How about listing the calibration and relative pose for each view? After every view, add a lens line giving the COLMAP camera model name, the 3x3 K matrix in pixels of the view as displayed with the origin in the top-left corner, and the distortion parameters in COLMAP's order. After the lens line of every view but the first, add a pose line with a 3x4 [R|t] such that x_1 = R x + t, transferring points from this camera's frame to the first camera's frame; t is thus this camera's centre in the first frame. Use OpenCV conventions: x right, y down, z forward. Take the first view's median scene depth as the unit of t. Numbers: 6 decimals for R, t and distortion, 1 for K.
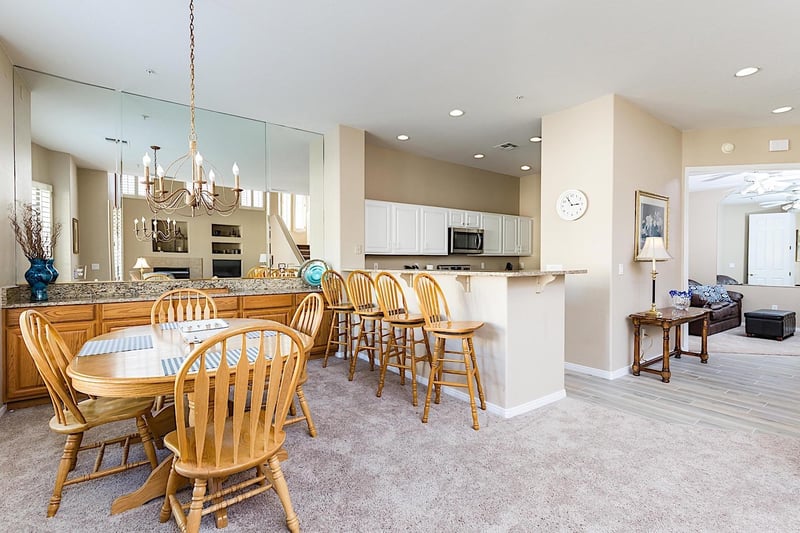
lens RADIAL K [[375.2, 0, 396.4], [0, 375.2, 265.2], [0, 0, 1]] dist [-0.001074, -0.000652]
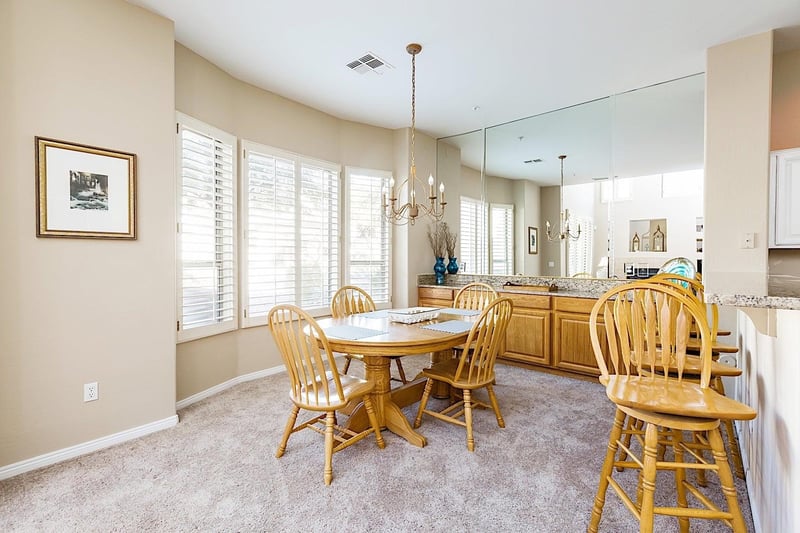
lens RADIAL K [[363.9, 0, 412.6], [0, 363.9, 267.4], [0, 0, 1]] dist [-0.000447, 0.000027]
pose [[0.234002, 0.023690, -0.971947, 0.395809], [-0.016538, 0.999655, 0.020384, -0.004210], [0.972095, 0.011304, 0.234314, 0.422654]]
